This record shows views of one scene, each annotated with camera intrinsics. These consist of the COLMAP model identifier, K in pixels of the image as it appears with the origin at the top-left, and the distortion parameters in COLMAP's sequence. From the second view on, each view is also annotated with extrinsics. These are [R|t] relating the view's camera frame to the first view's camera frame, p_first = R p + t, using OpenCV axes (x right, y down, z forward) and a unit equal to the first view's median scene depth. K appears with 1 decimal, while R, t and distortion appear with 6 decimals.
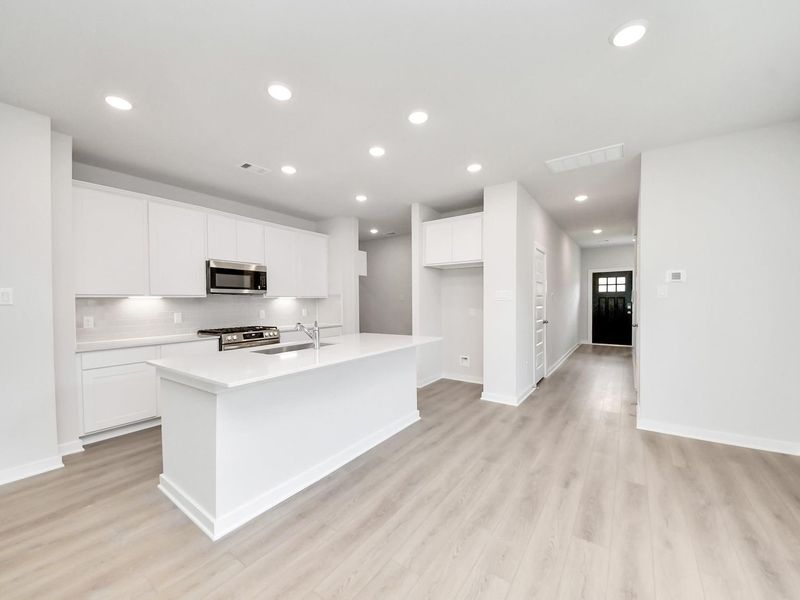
lens RADIAL K [[315.9, 0, 400.8], [0, 315.9, 302.5], [0, 0, 1]] dist [-0.000142, -0.000074]
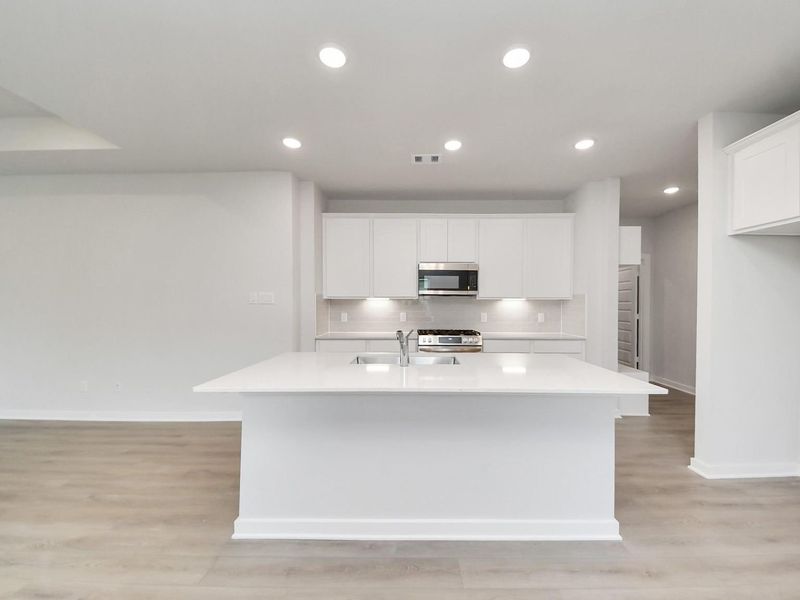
lens RADIAL K [[328.0, 0, 400.0], [0, 328.0, 300.0], [0, 0, 1]] dist [0.000591, -0.000316]
pose [[0.572539, 0.000187, -0.819878, 0.221453], [-0.012431, 0.999887, -0.008453, -0.002298], [0.819783, 0.015032, 0.572476, 0.315340]]
